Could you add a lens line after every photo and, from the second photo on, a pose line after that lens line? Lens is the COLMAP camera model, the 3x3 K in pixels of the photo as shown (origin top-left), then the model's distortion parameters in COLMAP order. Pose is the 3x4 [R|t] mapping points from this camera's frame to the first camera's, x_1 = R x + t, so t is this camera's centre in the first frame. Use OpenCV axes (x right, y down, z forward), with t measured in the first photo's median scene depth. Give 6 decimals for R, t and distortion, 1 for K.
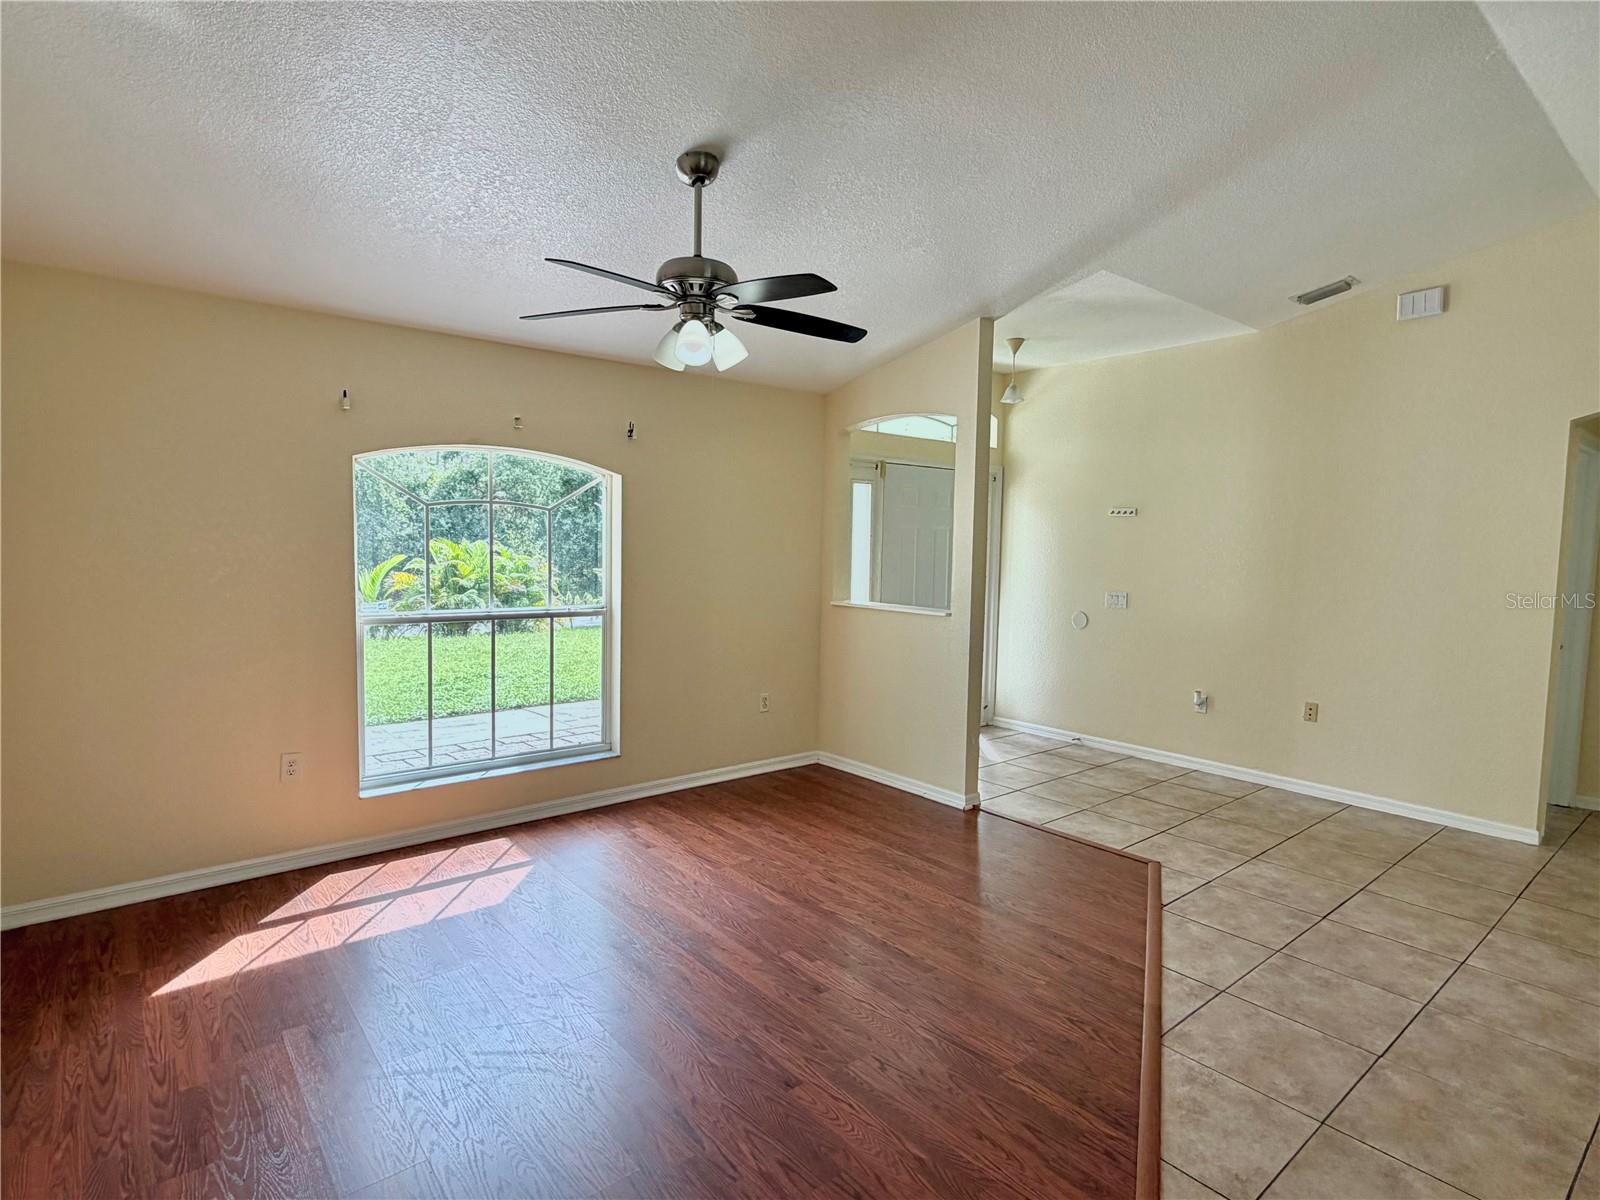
lens RADIAL K [[841.3, 0, 802.2], [0, 841.3, 599.6], [0, 0, 1]] dist [0.002678, -0.000451]
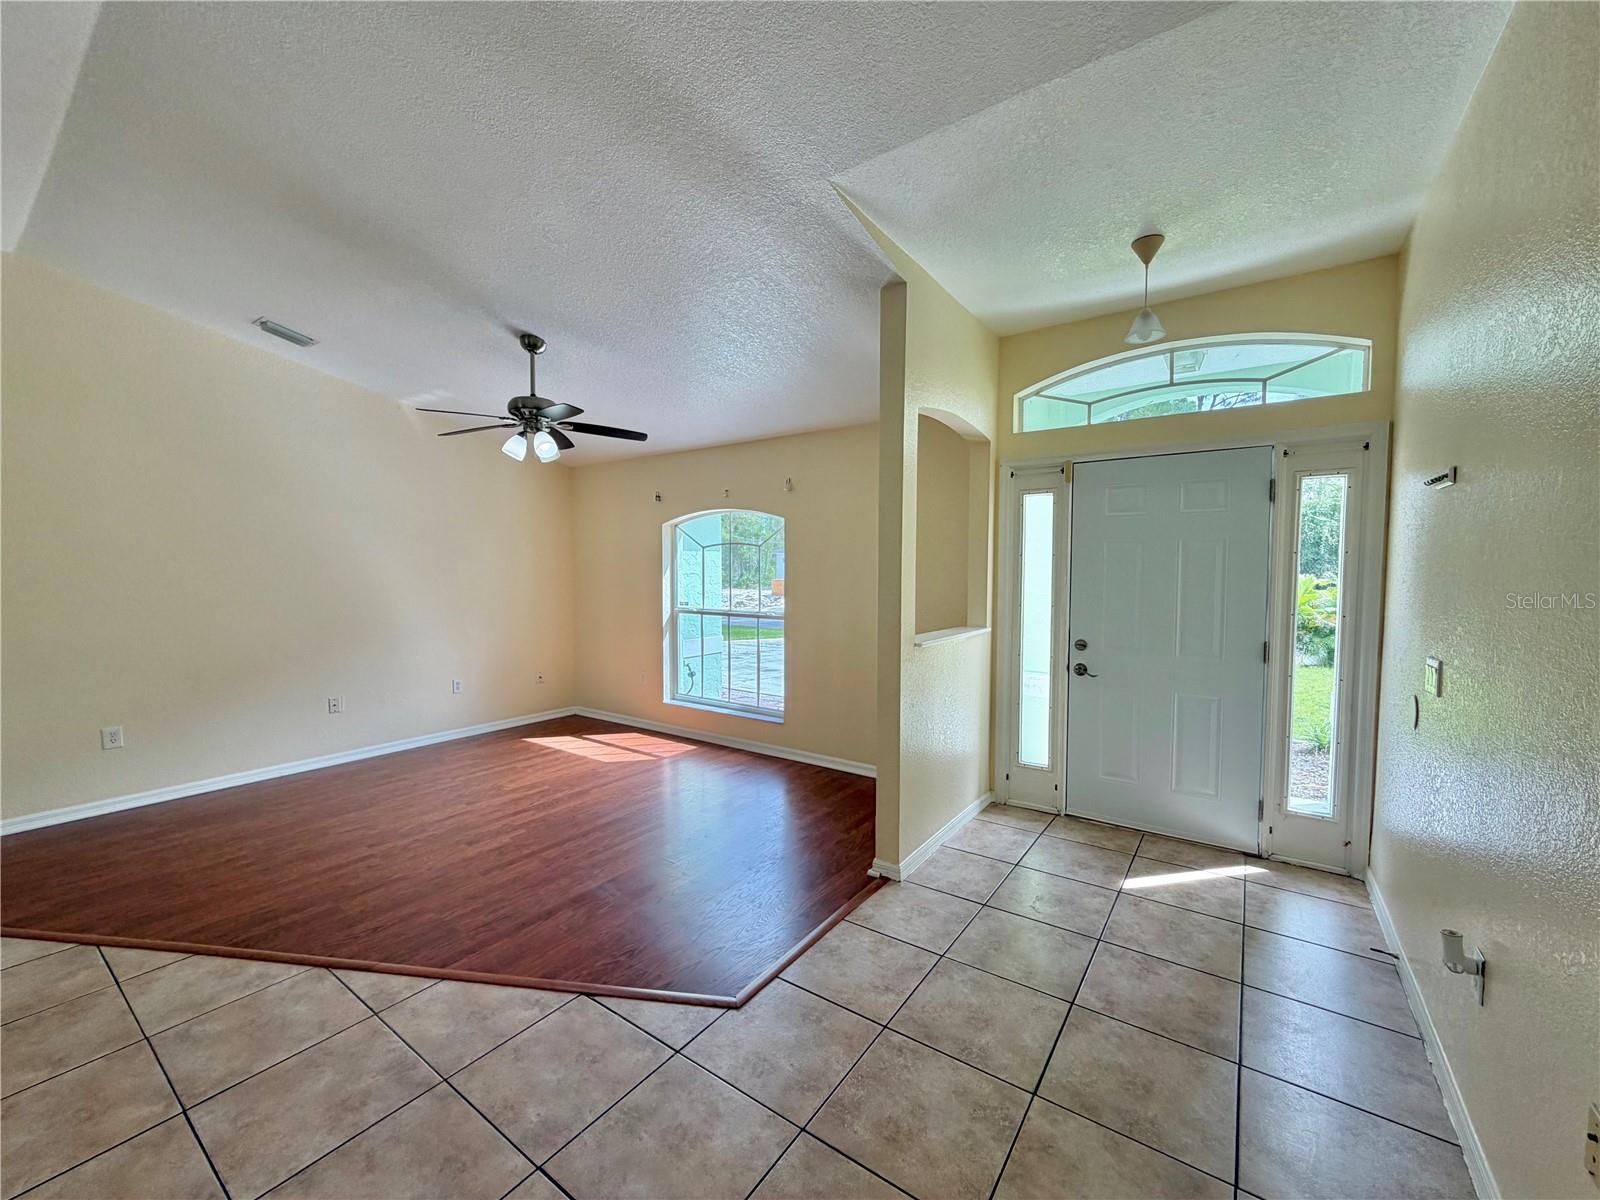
lens RADIAL K [[638.4, 0, 796.5], [0, 638.4, 601.9], [0, 0, 1]] dist [-0.000082, 0.000493]
pose [[0.254344, 0.031145, -0.966612, 0.971592], [-0.066111, 0.997703, 0.014751, -0.034081], [0.964851, 0.060152, 0.255819, 0.925356]]
